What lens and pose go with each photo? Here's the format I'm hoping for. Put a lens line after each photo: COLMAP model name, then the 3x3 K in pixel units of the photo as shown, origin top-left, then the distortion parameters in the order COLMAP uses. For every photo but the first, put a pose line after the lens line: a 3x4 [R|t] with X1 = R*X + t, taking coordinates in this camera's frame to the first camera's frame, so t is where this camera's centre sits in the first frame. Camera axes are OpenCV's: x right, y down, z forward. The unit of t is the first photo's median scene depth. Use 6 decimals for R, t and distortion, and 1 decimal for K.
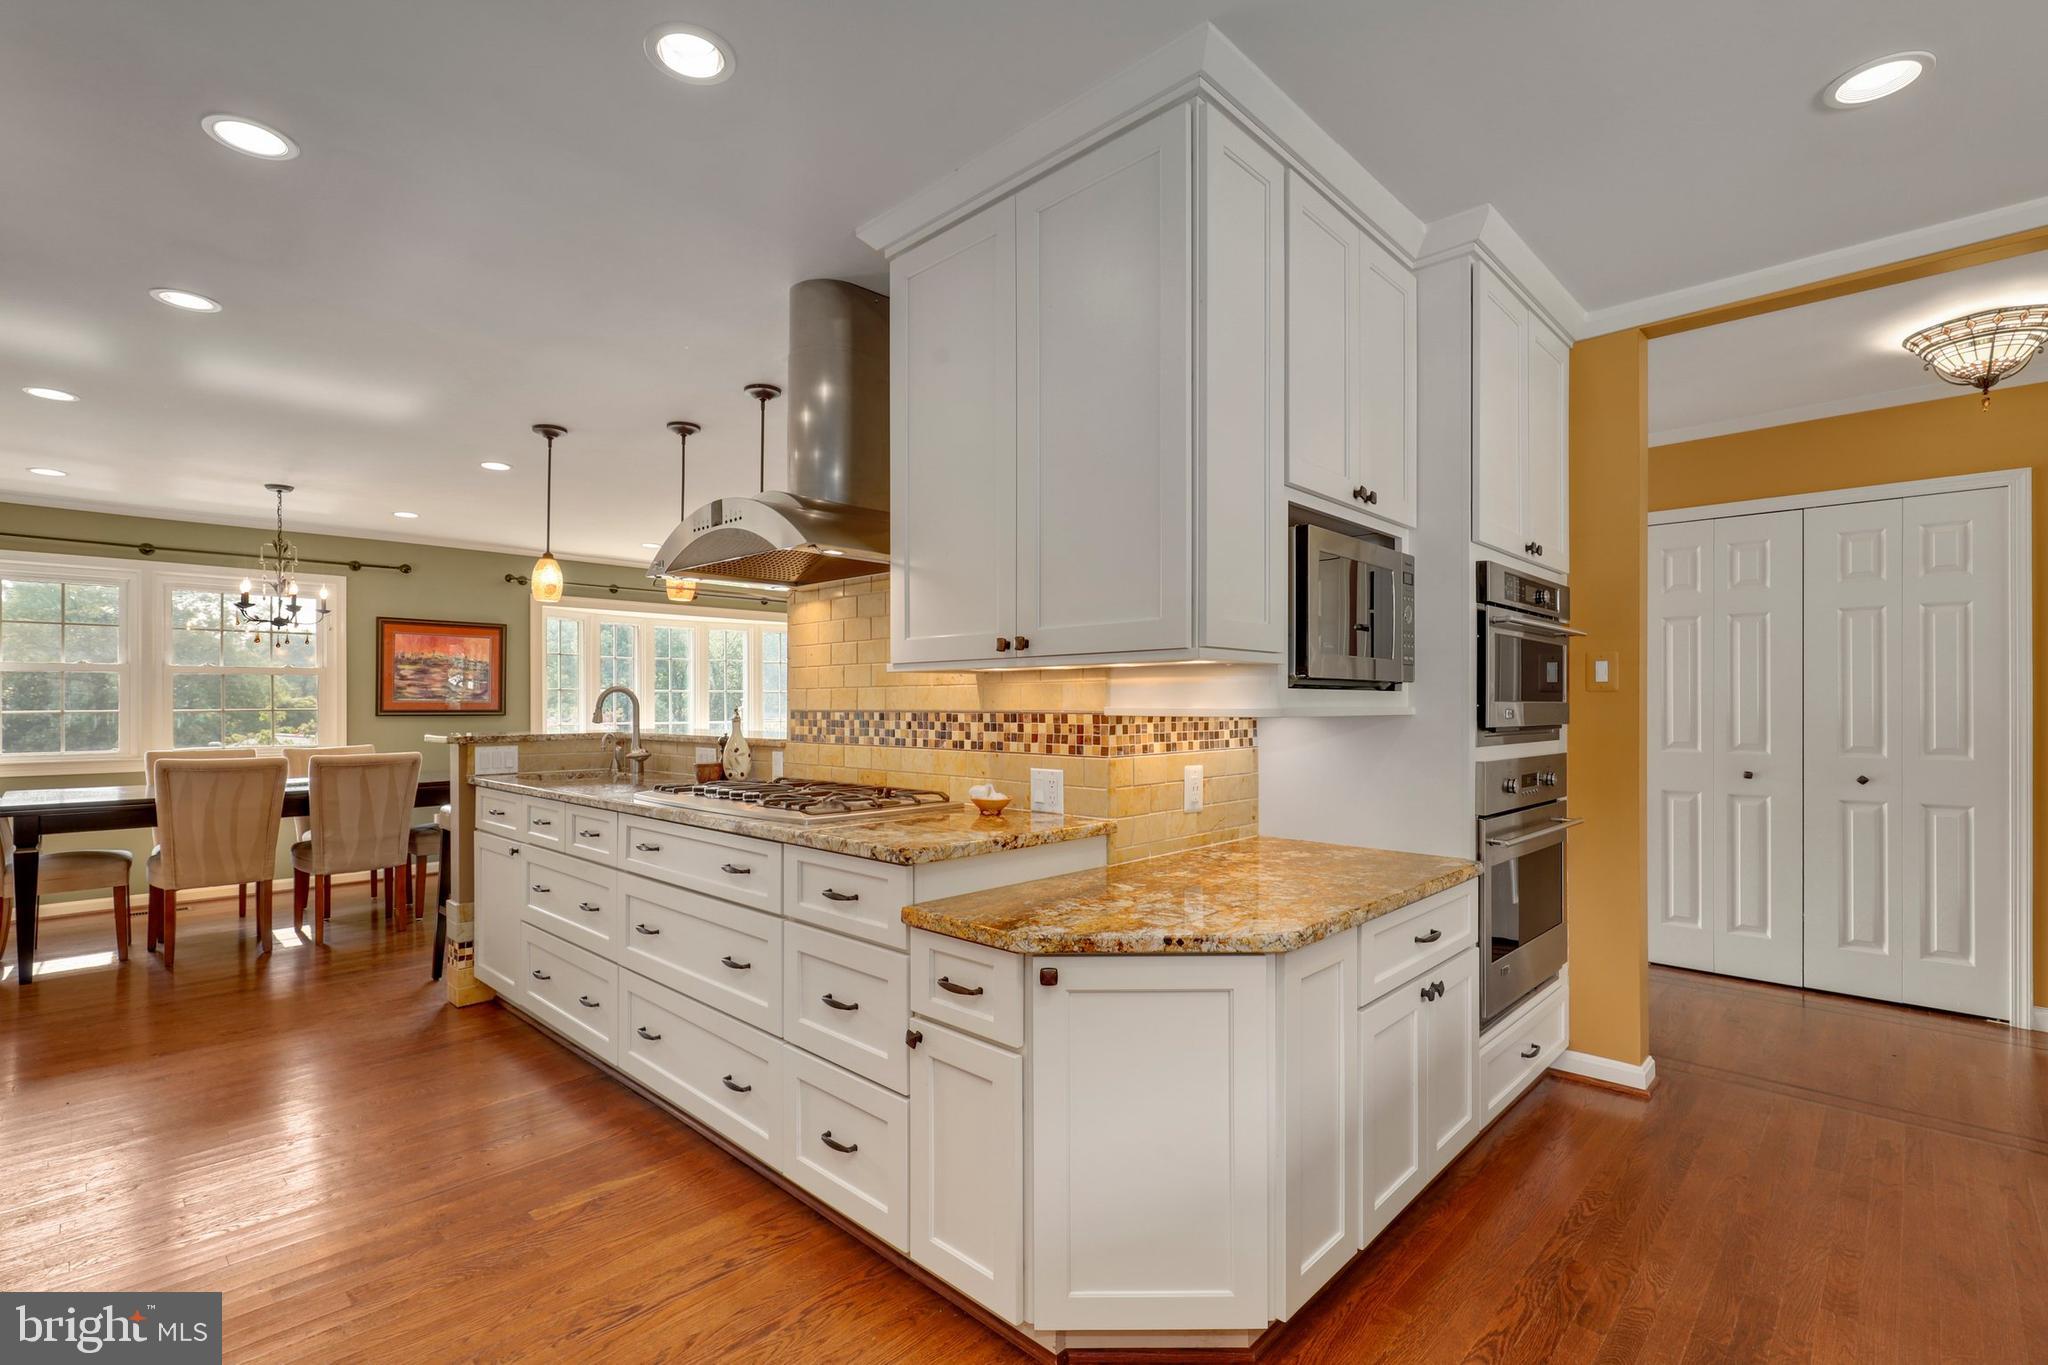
lens RADIAL K [[933.4, 0, 1017.9], [0, 933.4, 692.9], [0, 0, 1]] dist [-0.001132, -0.000195]
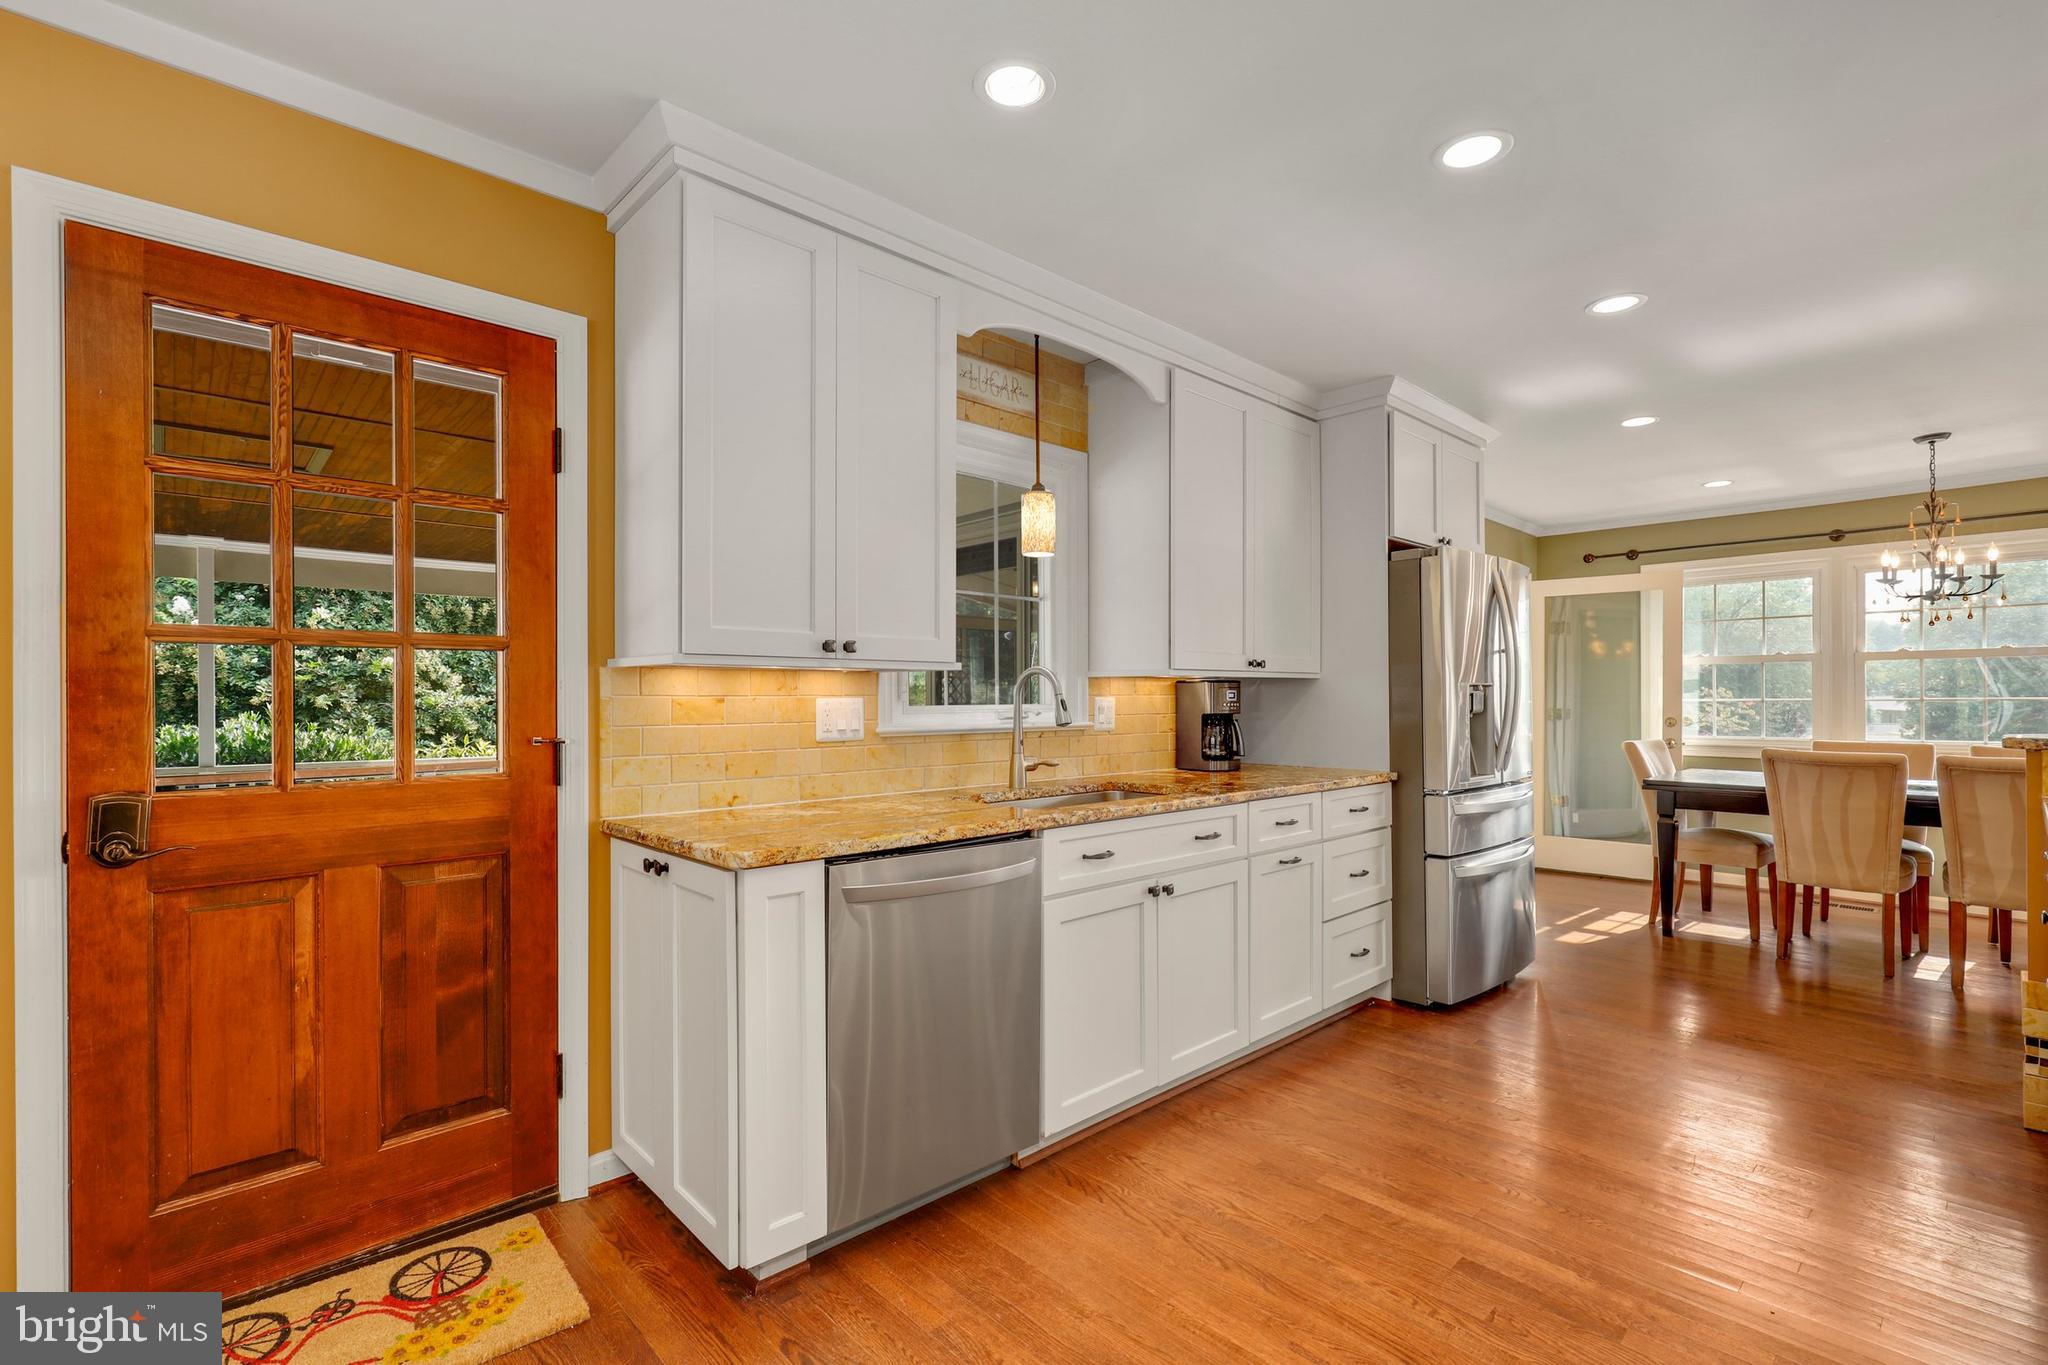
lens RADIAL K [[933.4, 0, 1022.1], [0, 933.4, 684.2], [0, 0, 1]] dist [-0.001132, -0.000195]
pose [[-0.055189, -0.010305, -0.998423, 0.161926], [0.015250, 0.999821, -0.011162, 0.002125], [0.998359, -0.015842, -0.055022, 0.341485]]
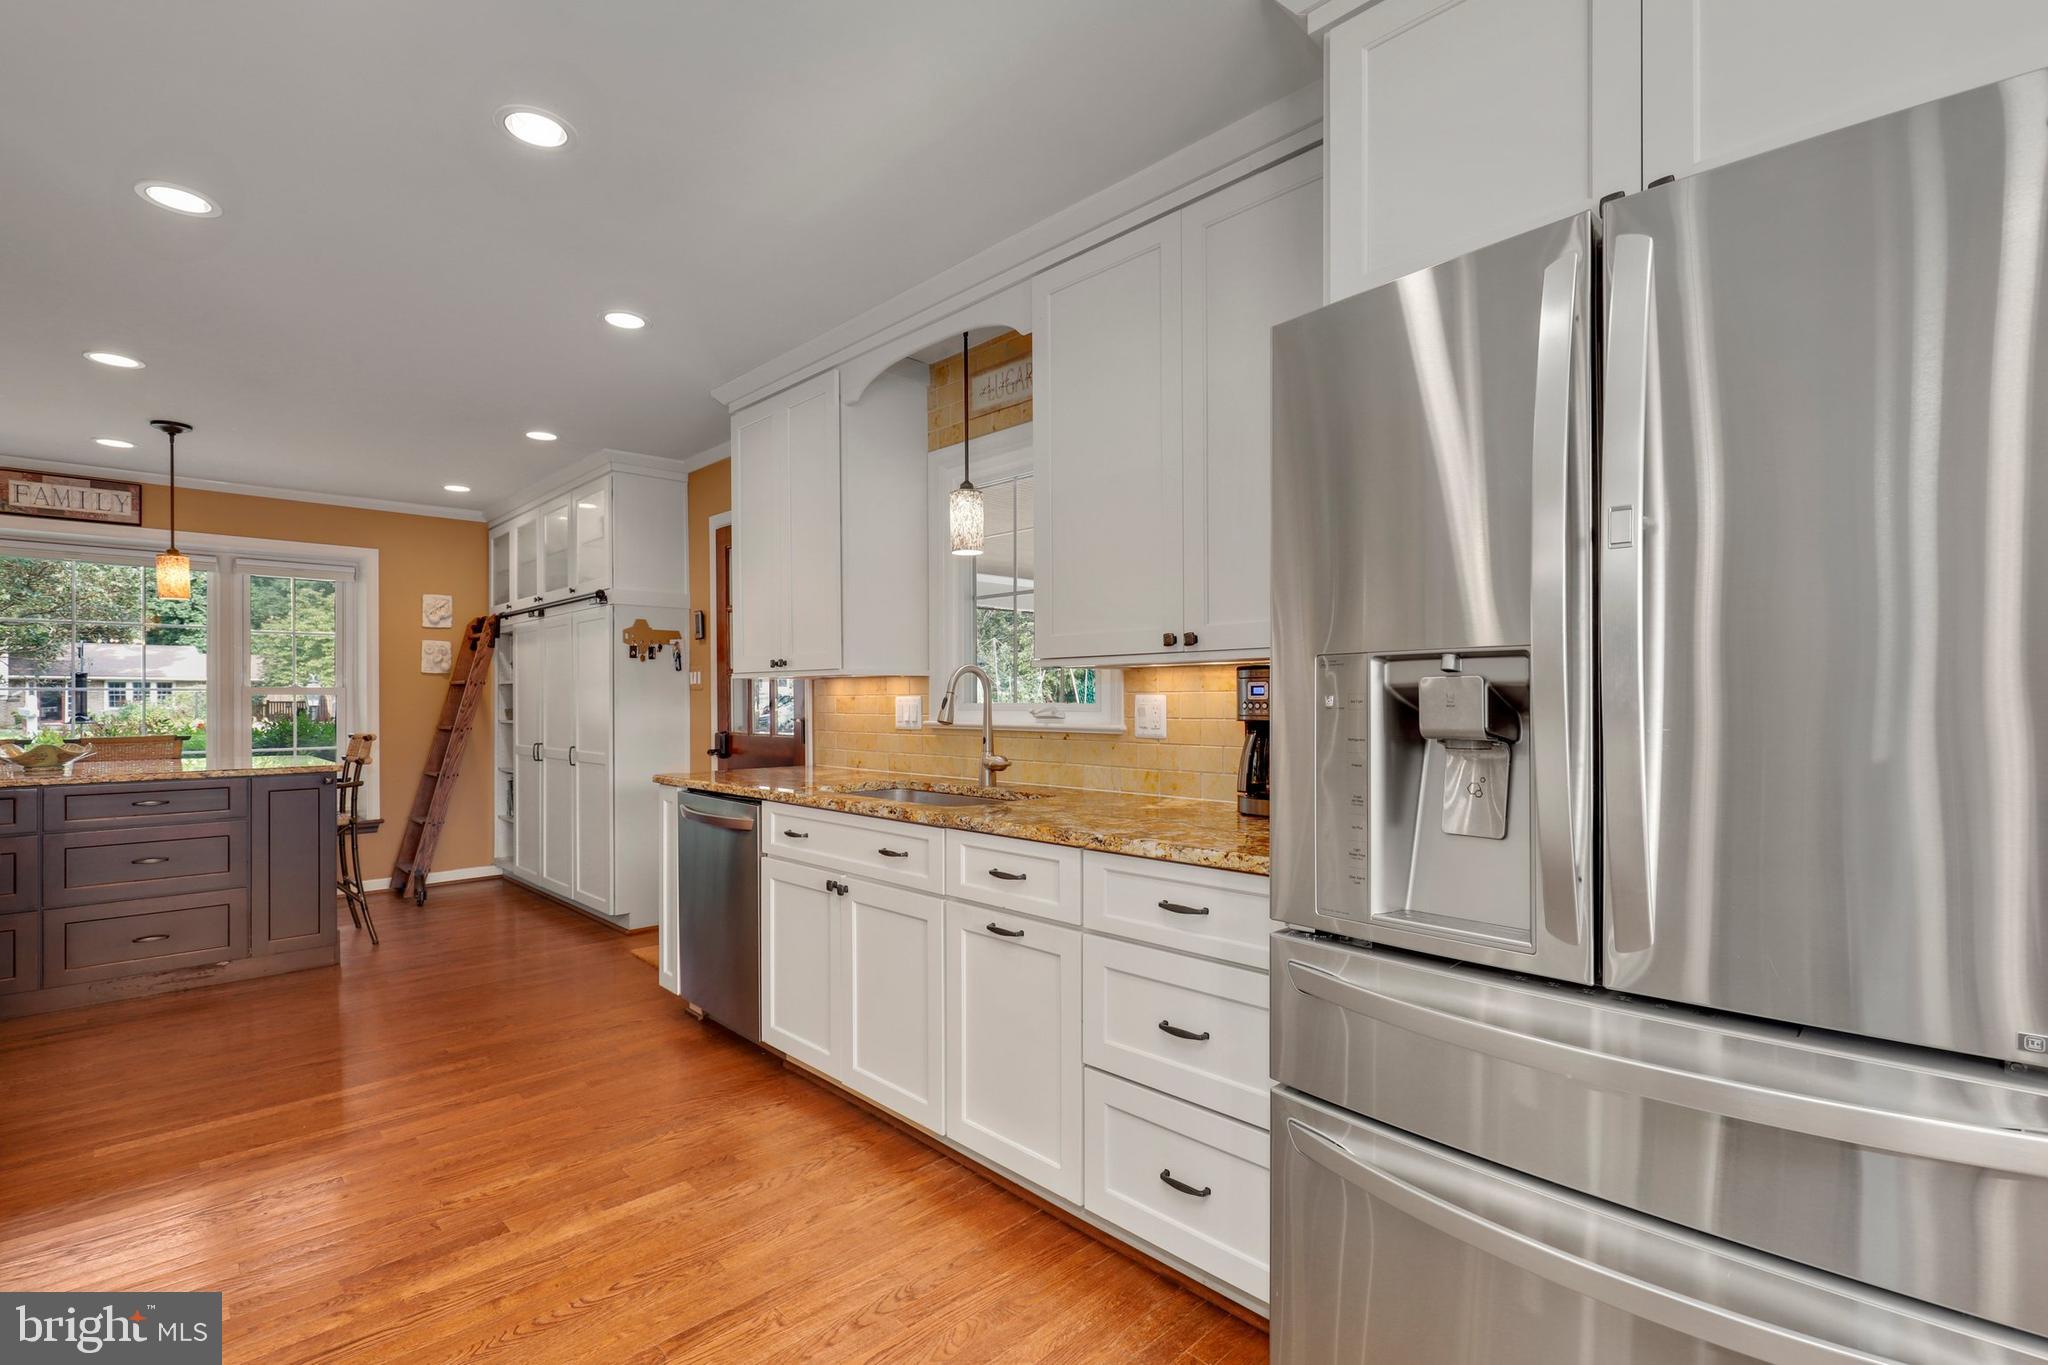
lens RADIAL K [[933.4, 0, 1014.2], [0, 933.4, 685.6], [0, 0, 1]] dist [-0.001132, -0.000195]
pose [[-0.999650, 0.005529, 0.025862, -0.835025], [0.004821, 0.999614, -0.027348, 0.020795], [-0.026003, -0.027214, -0.999291, 1.232219]]
